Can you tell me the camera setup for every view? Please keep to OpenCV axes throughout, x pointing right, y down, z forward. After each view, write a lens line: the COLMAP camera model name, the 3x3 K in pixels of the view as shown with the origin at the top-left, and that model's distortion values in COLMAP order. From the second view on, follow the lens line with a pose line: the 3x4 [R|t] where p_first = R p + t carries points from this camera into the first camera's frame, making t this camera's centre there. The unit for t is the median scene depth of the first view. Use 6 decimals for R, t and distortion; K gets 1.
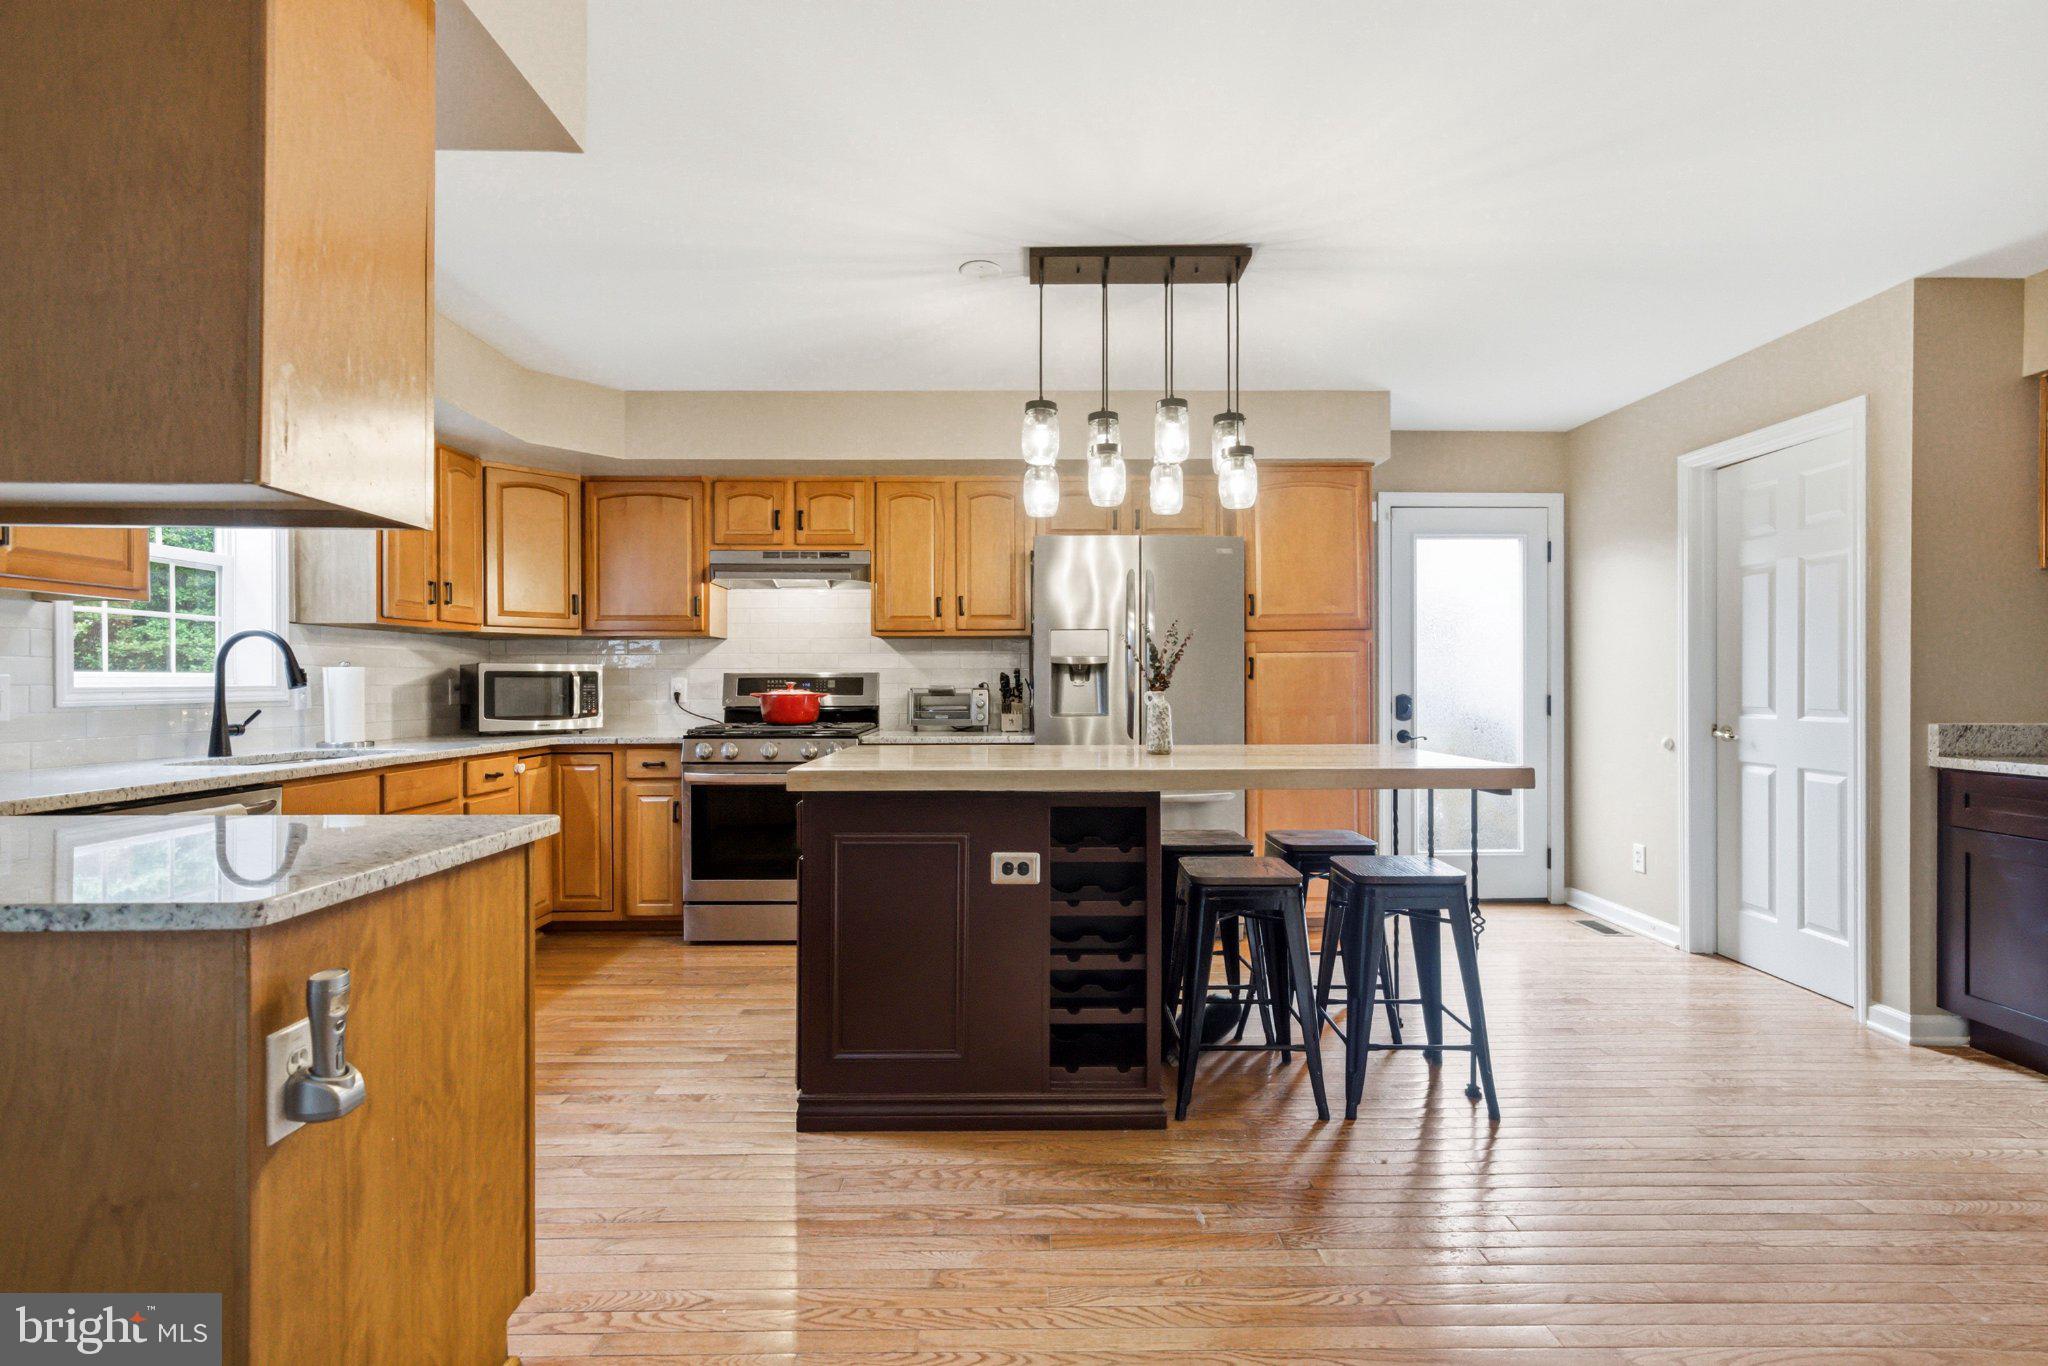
lens RADIAL K [[946.1, 0, 1012.6], [0, 946.1, 687.2], [0, 0, 1]] dist [-0.004266, 0.002658]
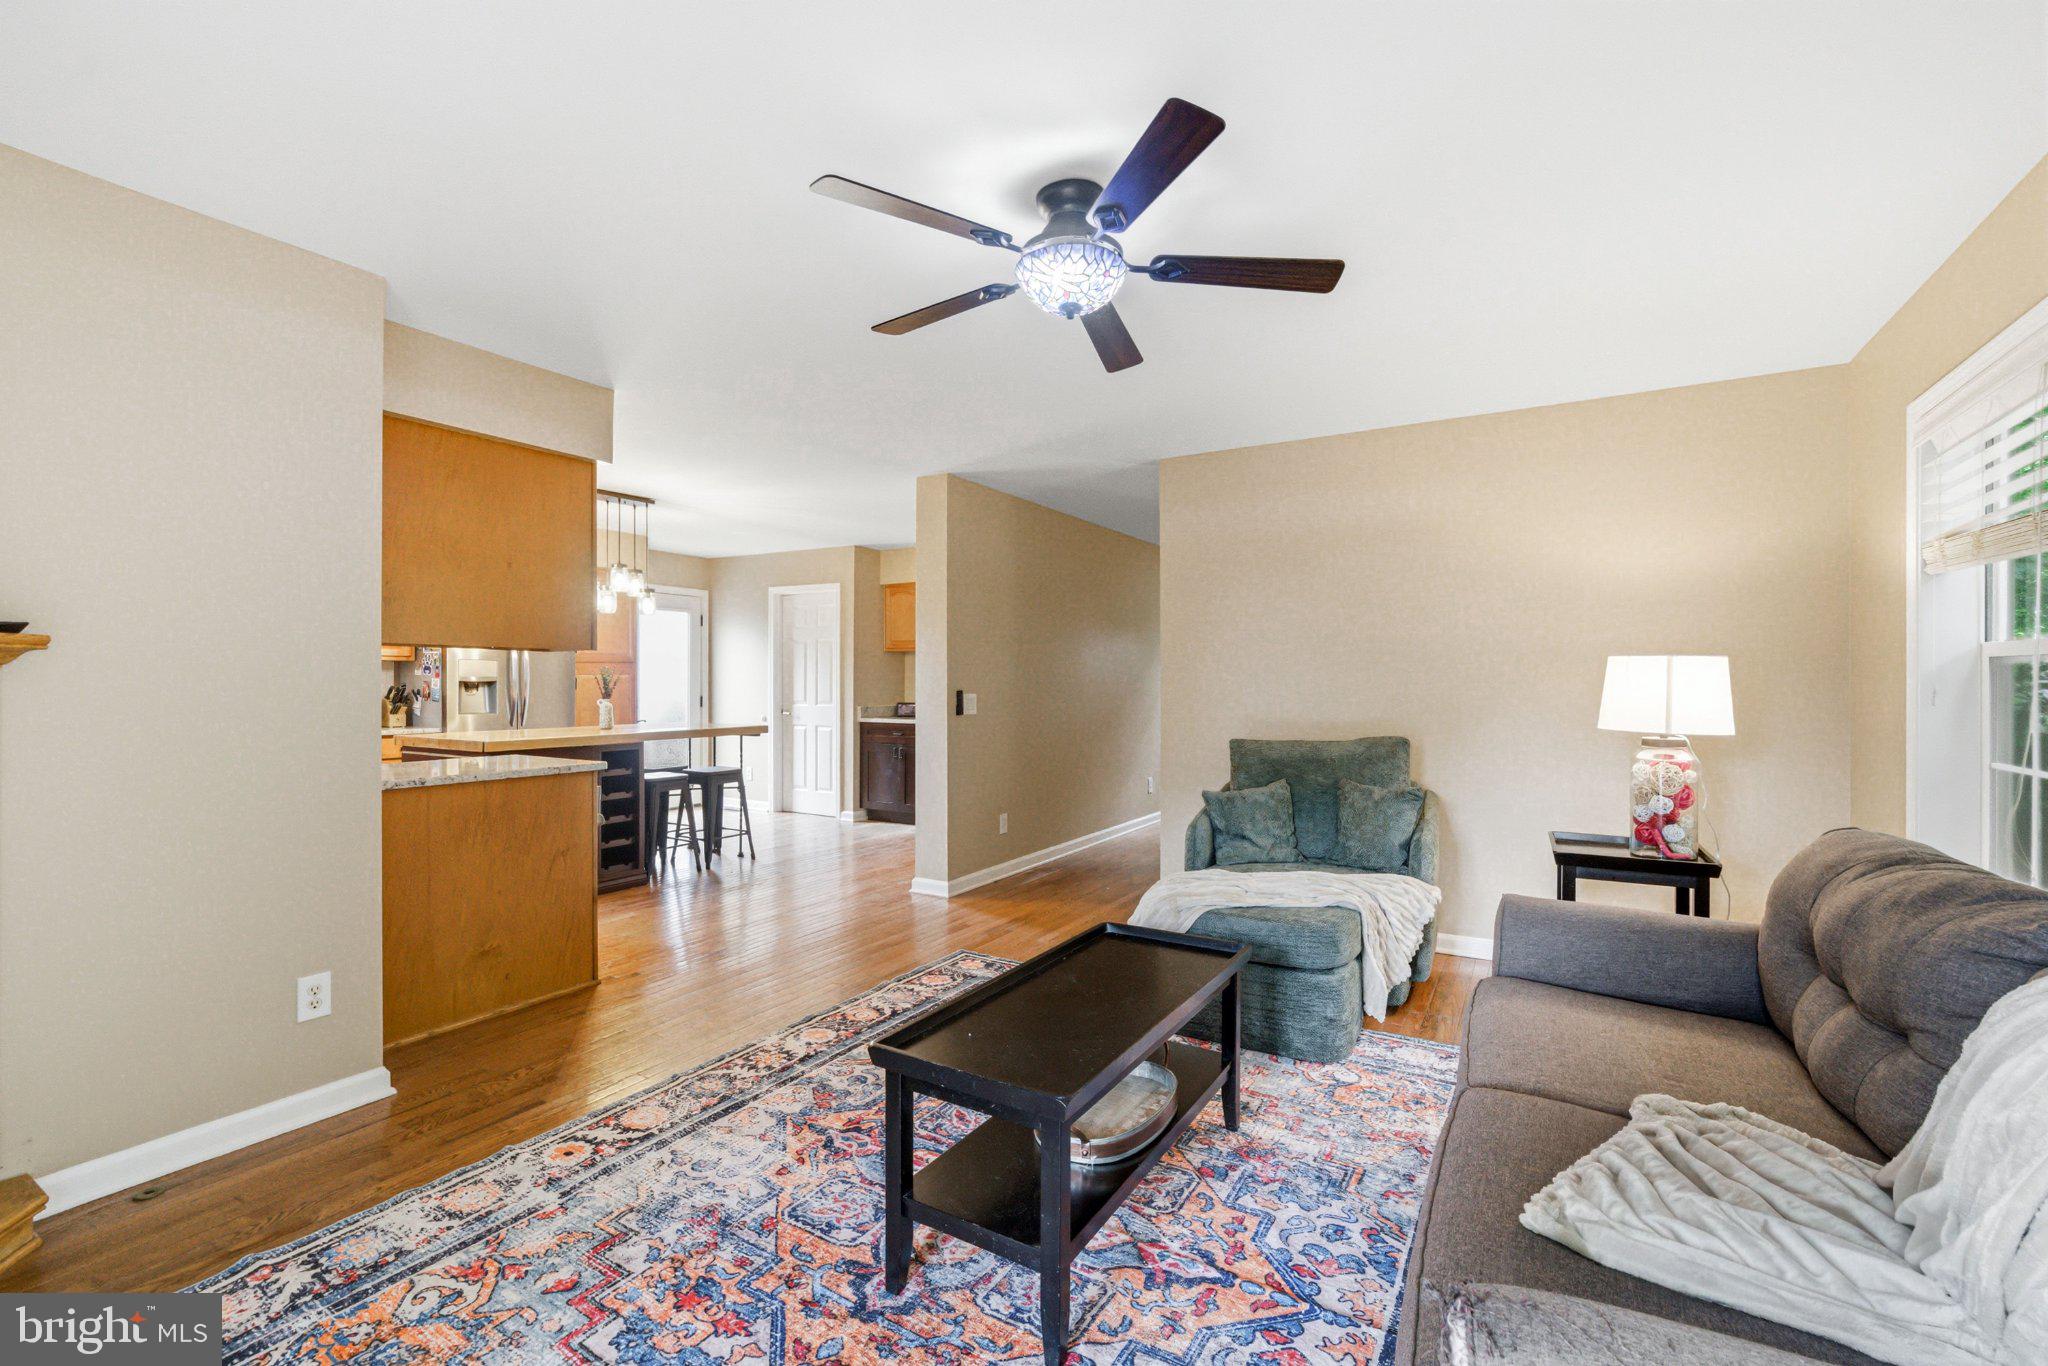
lens RADIAL K [[908.3, 0, 1035.9], [0, 908.3, 679.3], [0, 0, 1]] dist [-0.001584, 0.001876]
pose [[0.510986, 0.002592, 0.859585, -0.846430], [0.000425, 0.999995, -0.003267, -0.025158], [-0.859589, 0.002035, 0.510982, -0.653282]]
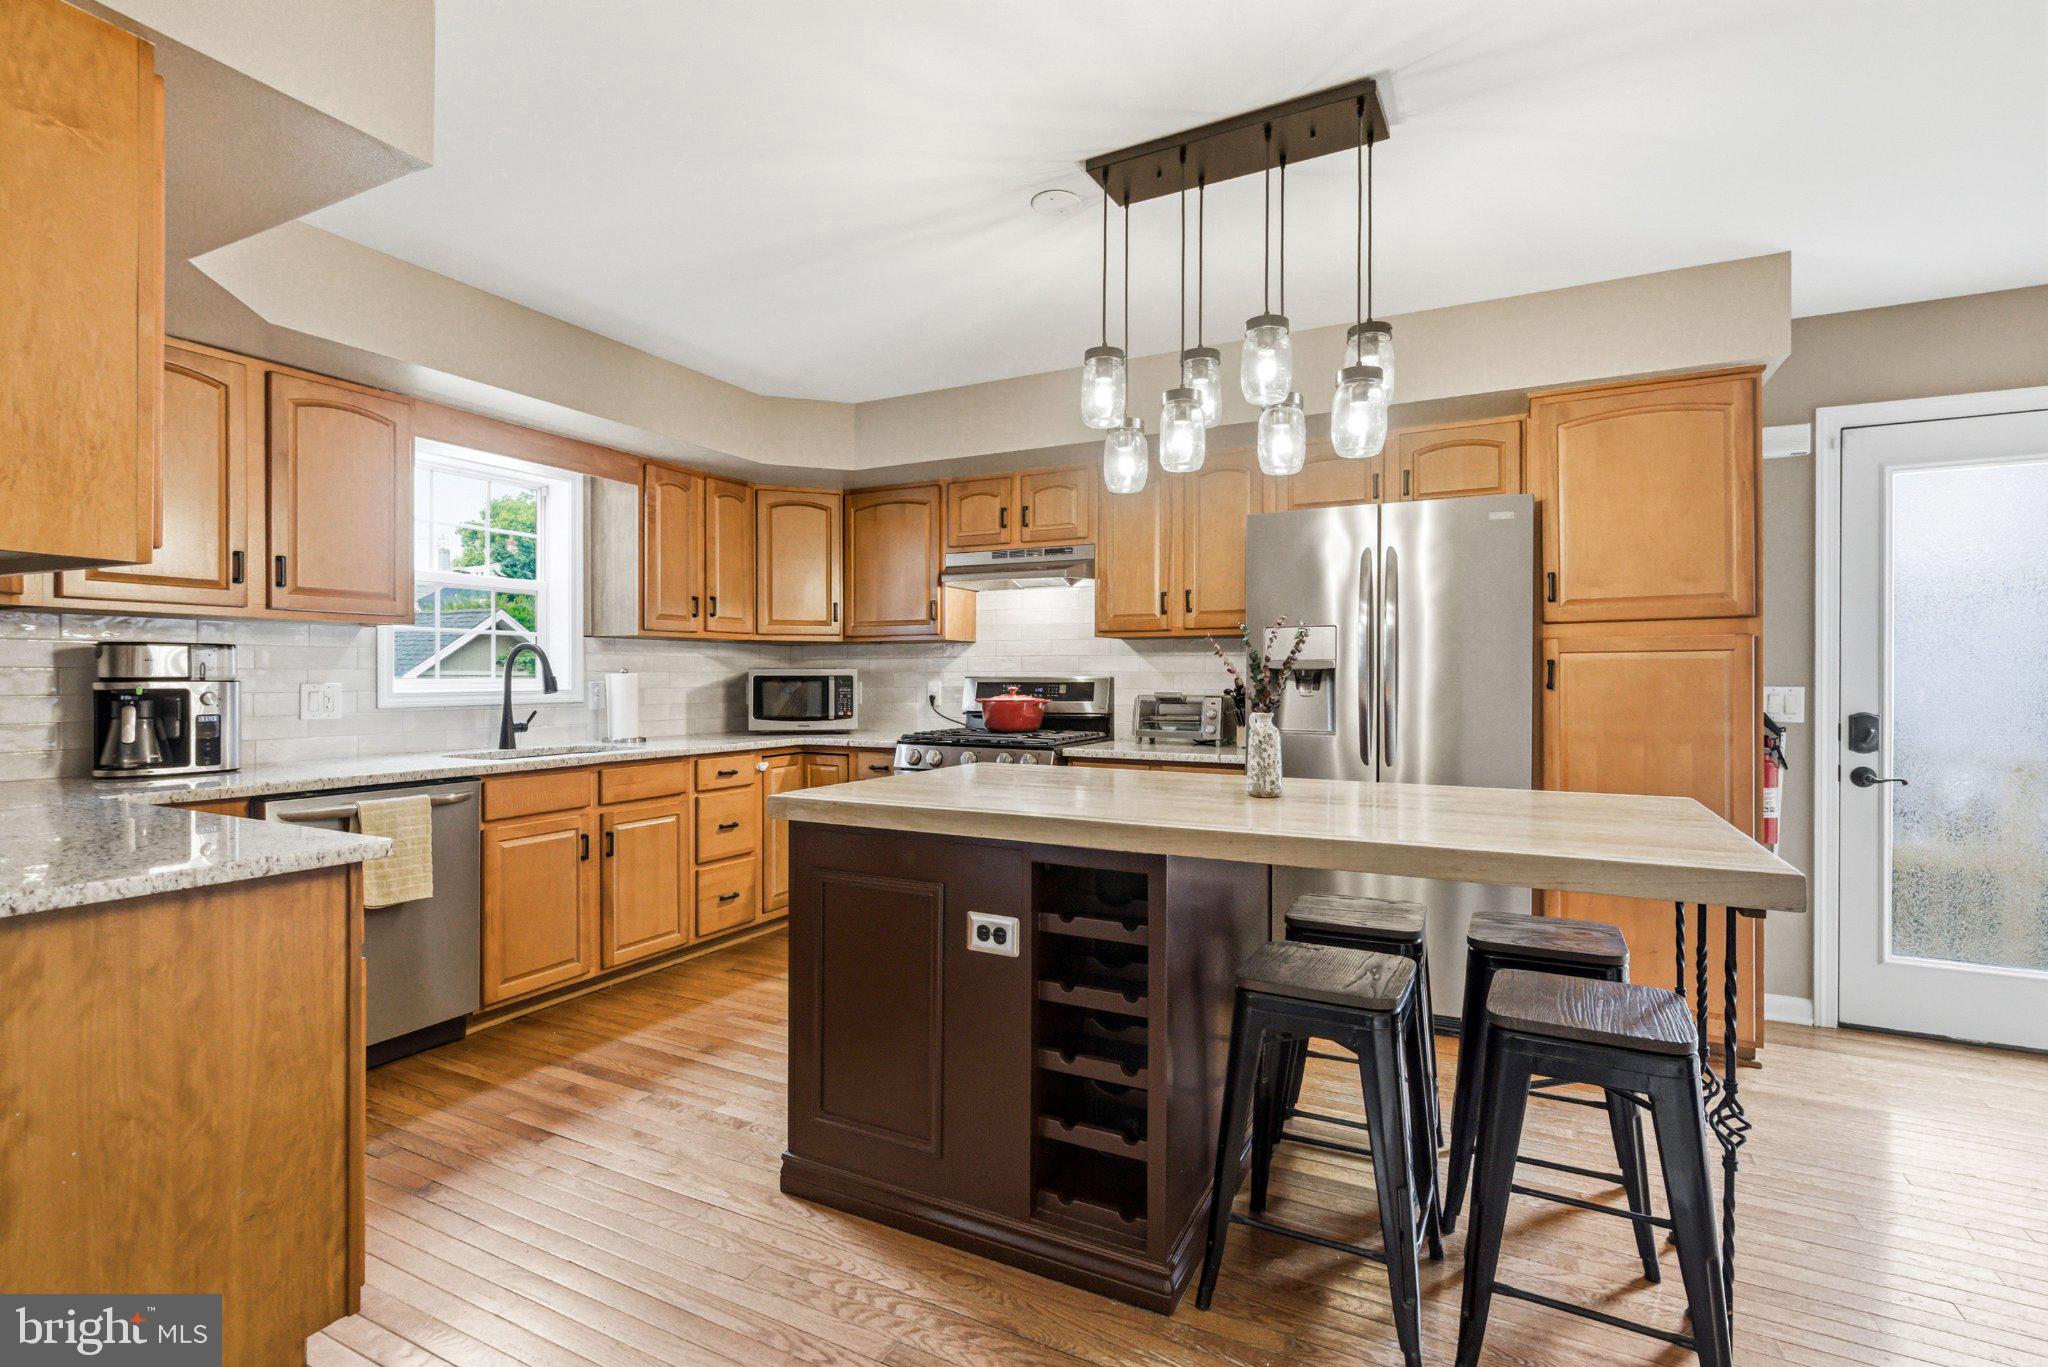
lens RADIAL K [[946.1, 0, 1018.8], [0, 946.1, 682.6], [0, 0, 1]] dist [-0.004266, 0.002658]
pose [[0.886557, 0.006123, -0.462579, 0.256220], [-0.004986, 0.999981, 0.003681, -0.016521], [0.462592, -0.000957, 0.886571, 0.193155]]
